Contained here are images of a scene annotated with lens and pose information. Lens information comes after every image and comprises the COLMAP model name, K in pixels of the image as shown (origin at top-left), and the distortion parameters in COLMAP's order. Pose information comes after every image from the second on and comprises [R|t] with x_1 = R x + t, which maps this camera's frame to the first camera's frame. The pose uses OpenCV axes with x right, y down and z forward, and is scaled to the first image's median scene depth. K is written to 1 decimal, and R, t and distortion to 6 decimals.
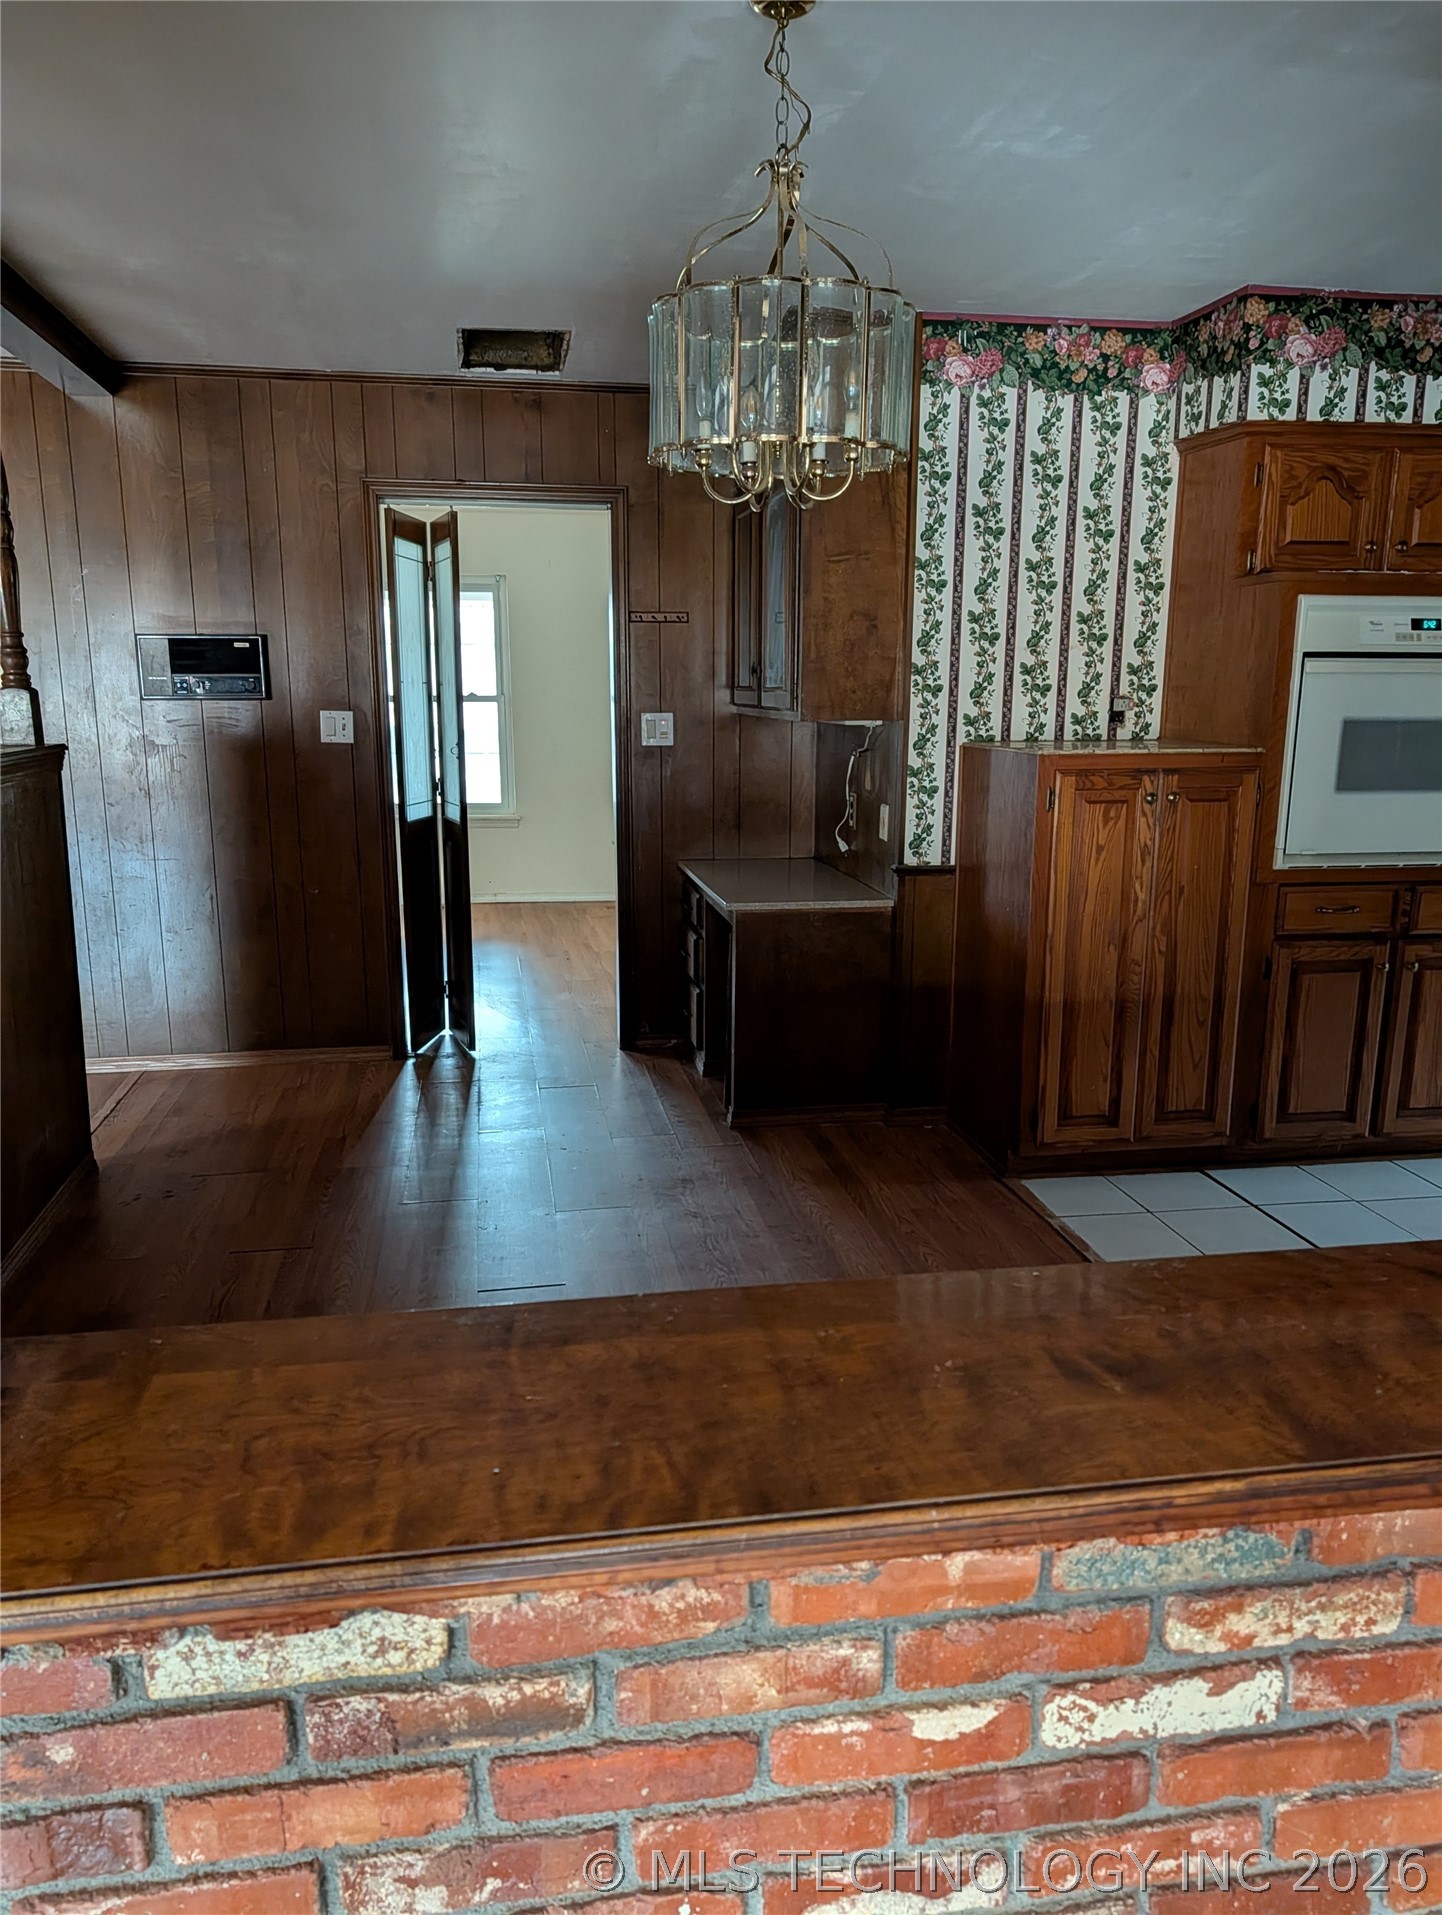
lens RADIAL K [[1376.1, 0, 718.4], [0, 1376.1, 977.3], [0, 0, 1]] dist [0.015120, -0.011112]
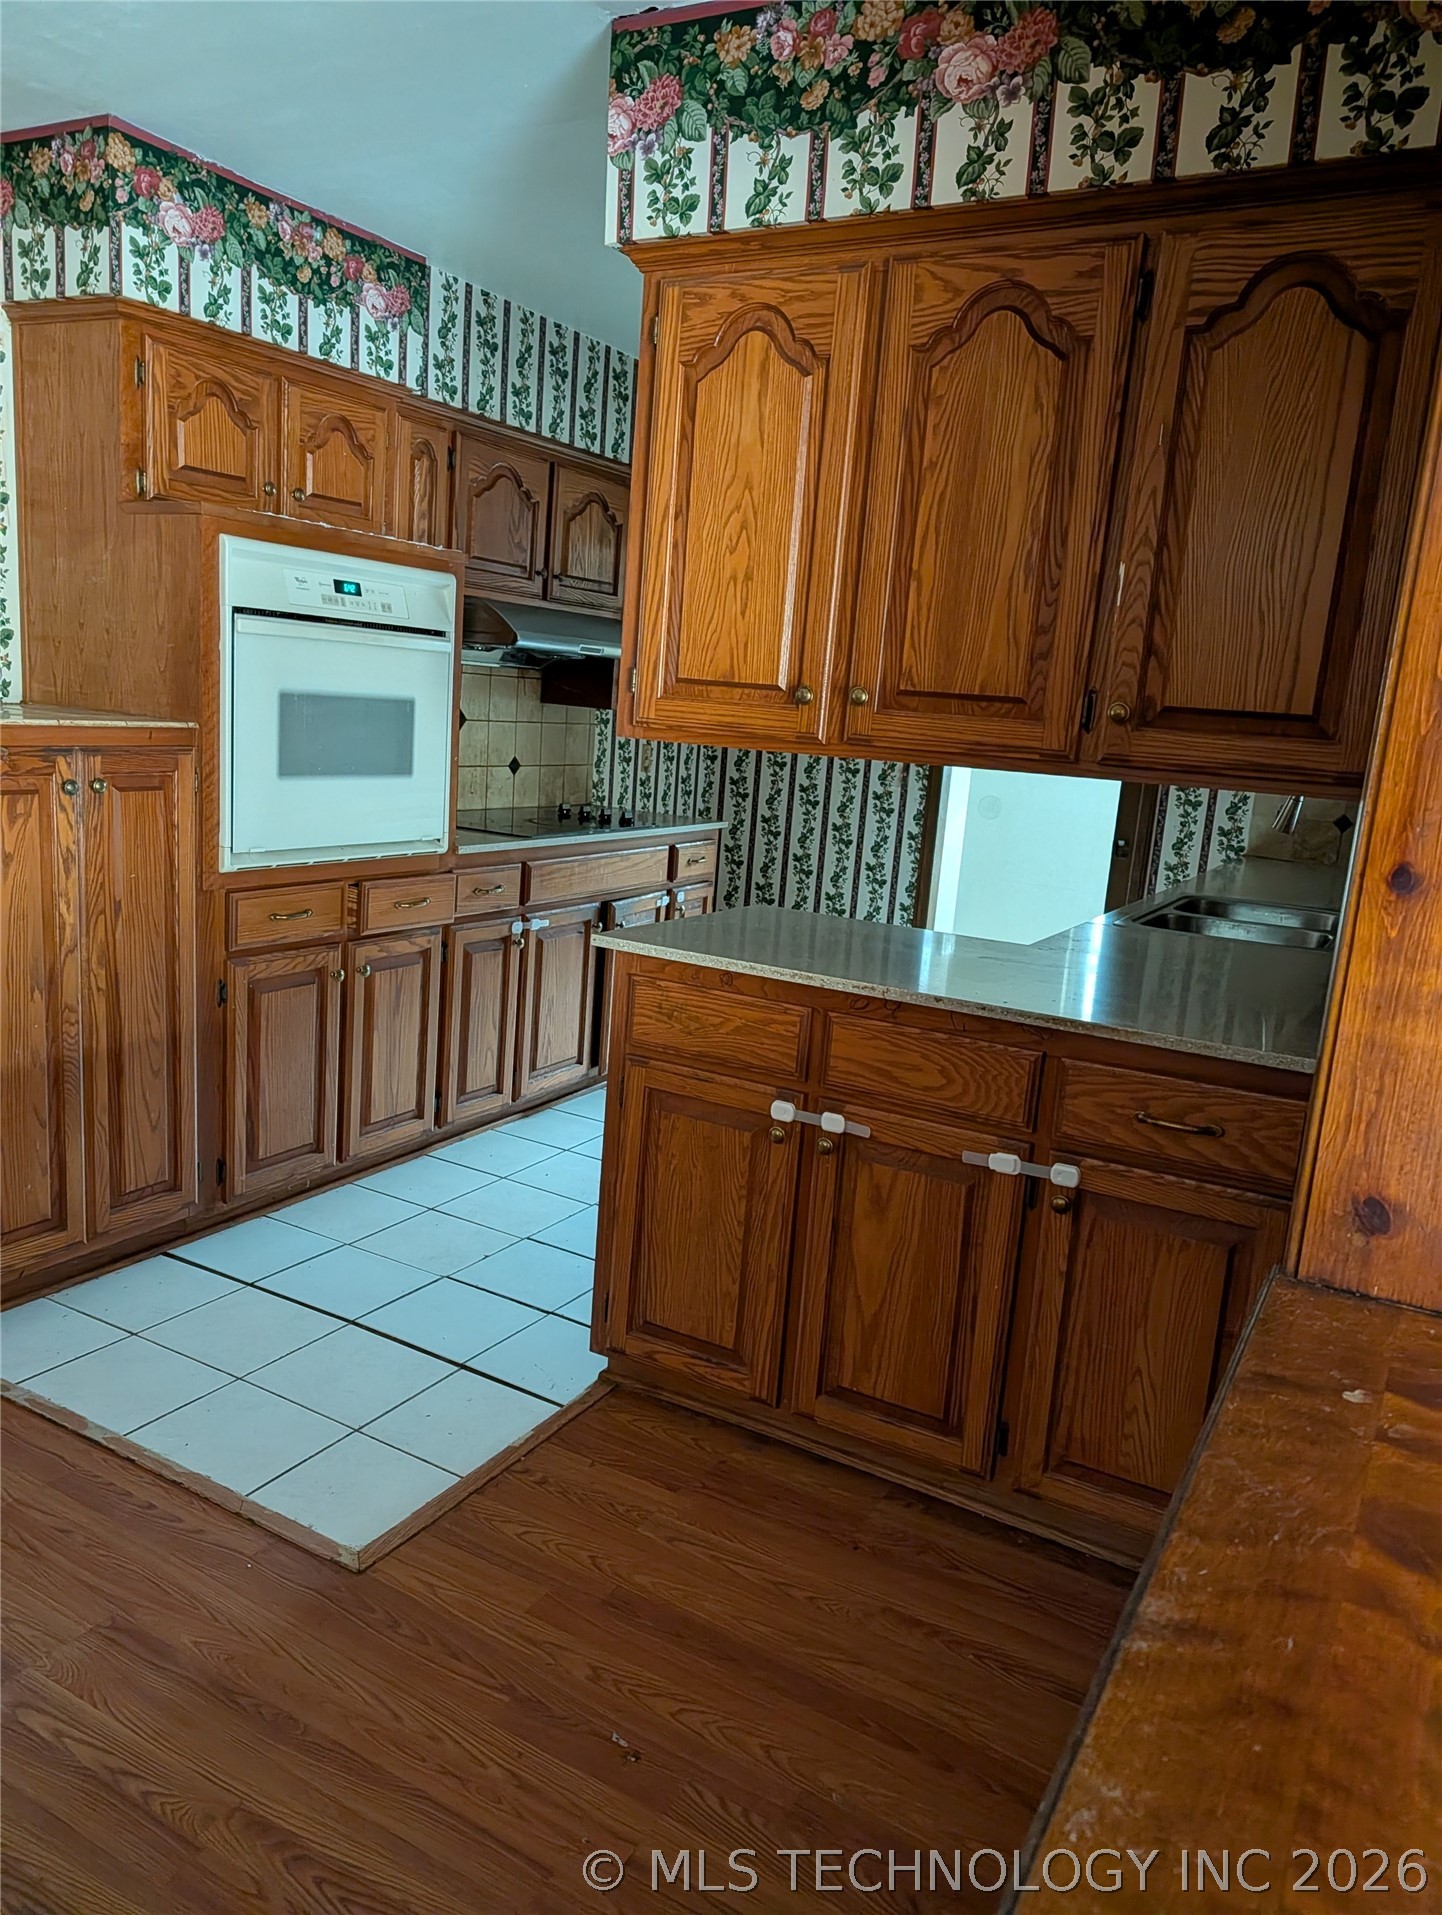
lens RADIAL K [[1376.1, 0, 718.4], [0, 1376.1, 977.3], [0, 0, 1]] dist [0.015120, -0.011112]
pose [[0.635633, -0.112926, 0.763687, -0.039649], [0.091515, 0.993290, 0.070707, -0.047248], [-0.766548, 0.024945, 0.641703, 0.252197]]
